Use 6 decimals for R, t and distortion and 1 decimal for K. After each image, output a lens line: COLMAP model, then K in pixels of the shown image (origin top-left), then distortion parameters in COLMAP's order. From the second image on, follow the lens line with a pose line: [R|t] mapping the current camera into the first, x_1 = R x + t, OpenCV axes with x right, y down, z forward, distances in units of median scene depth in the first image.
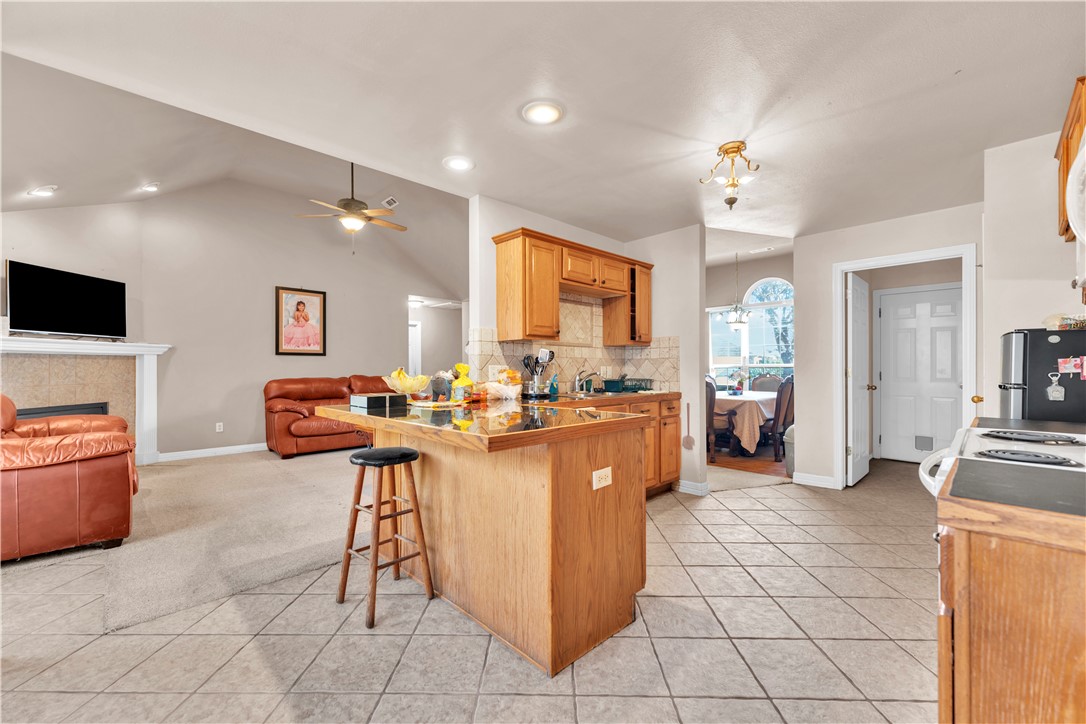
lens RADIAL K [[438.8, 0, 533.6], [0, 438.8, 363.0], [0, 0, 1]] dist [0.005836, -0.000716]
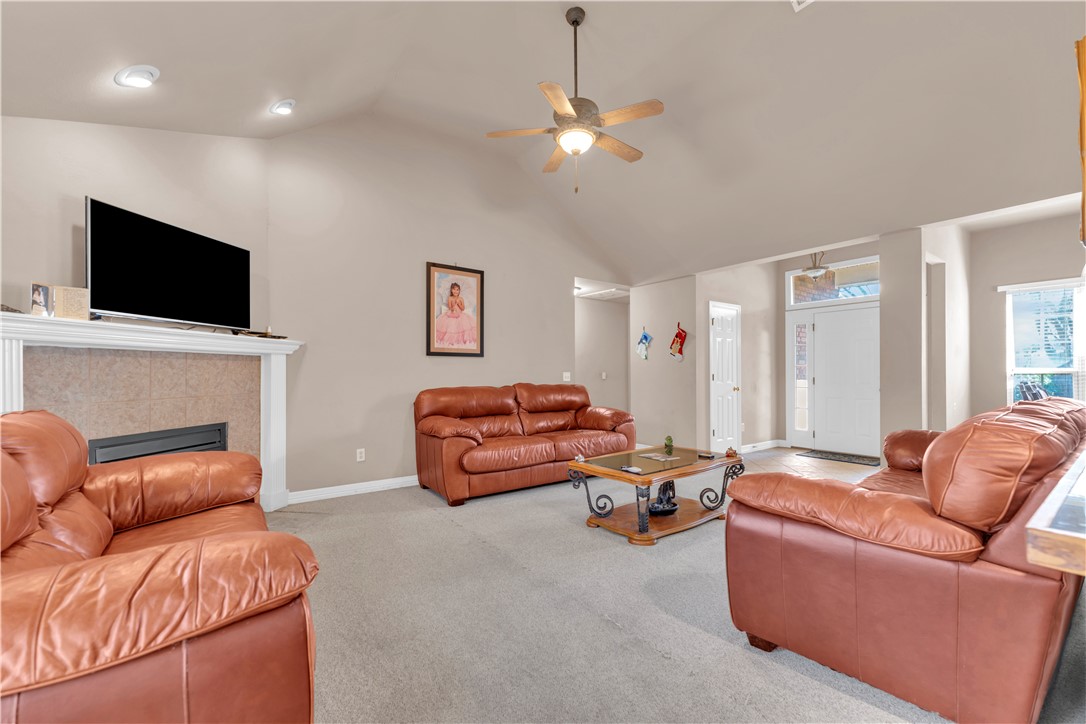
lens RADIAL K [[438.8, 0, 535.3], [0, 438.8, 368.5], [0, 0, 1]] dist [0.005836, -0.000716]
pose [[0.990752, -0.000105, -0.135683, -0.348323], [-0.000039, 0.999999, -0.001056, 0.004580], [0.135683, 0.001052, 0.990752, 0.338383]]
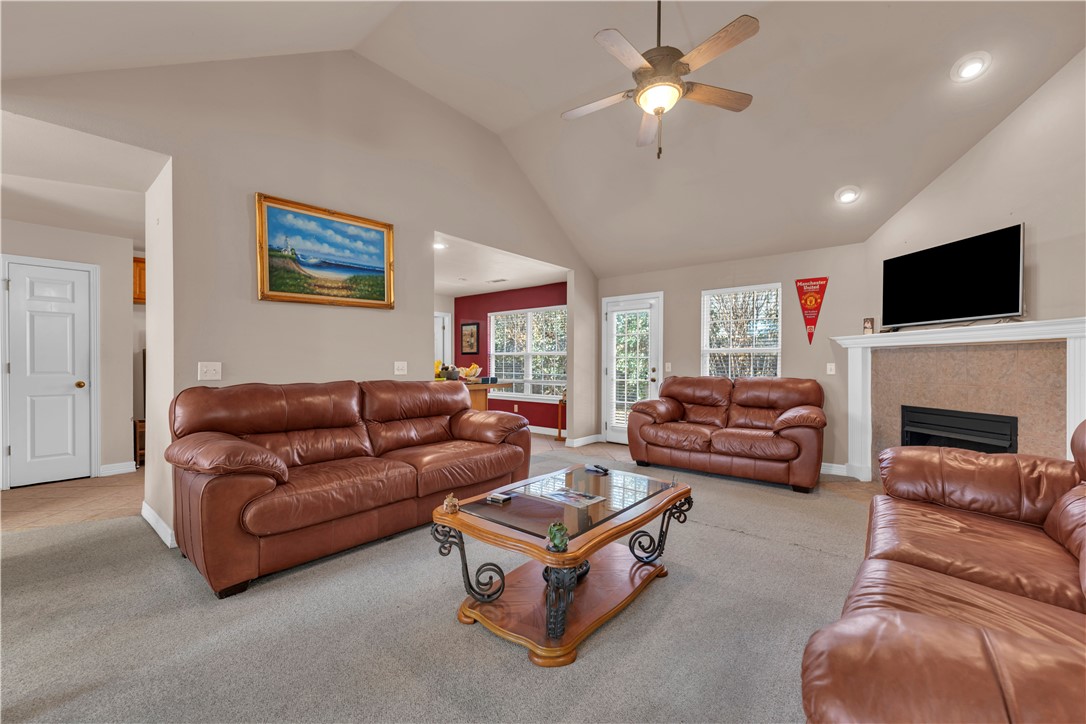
lens RADIAL K [[438.8, 0, 543.2], [0, 438.8, 364.9], [0, 0, 1]] dist [0.005836, -0.000716]
pose [[-0.991812, 0.002939, -0.127674, -0.179258], [0.003451, 0.999987, -0.003784, 0.011890], [0.127661, -0.004194, -0.991809, 1.369018]]
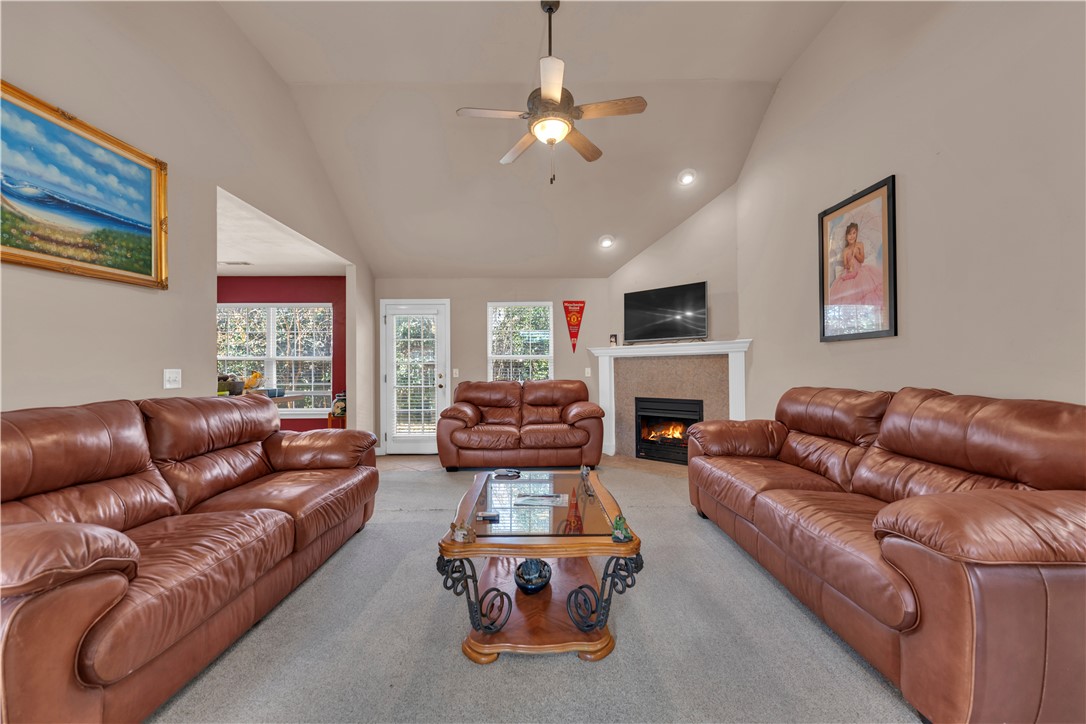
lens RADIAL K [[438.8, 0, 546.5], [0, 438.8, 363.5], [0, 0, 1]] dist [0.005836, -0.000716]
pose [[-0.670621, -0.000377, -0.741800, 0.038211], [0.016389, 0.999748, -0.015325, 0.011403], [0.741619, -0.022435, -0.670446, 1.256493]]
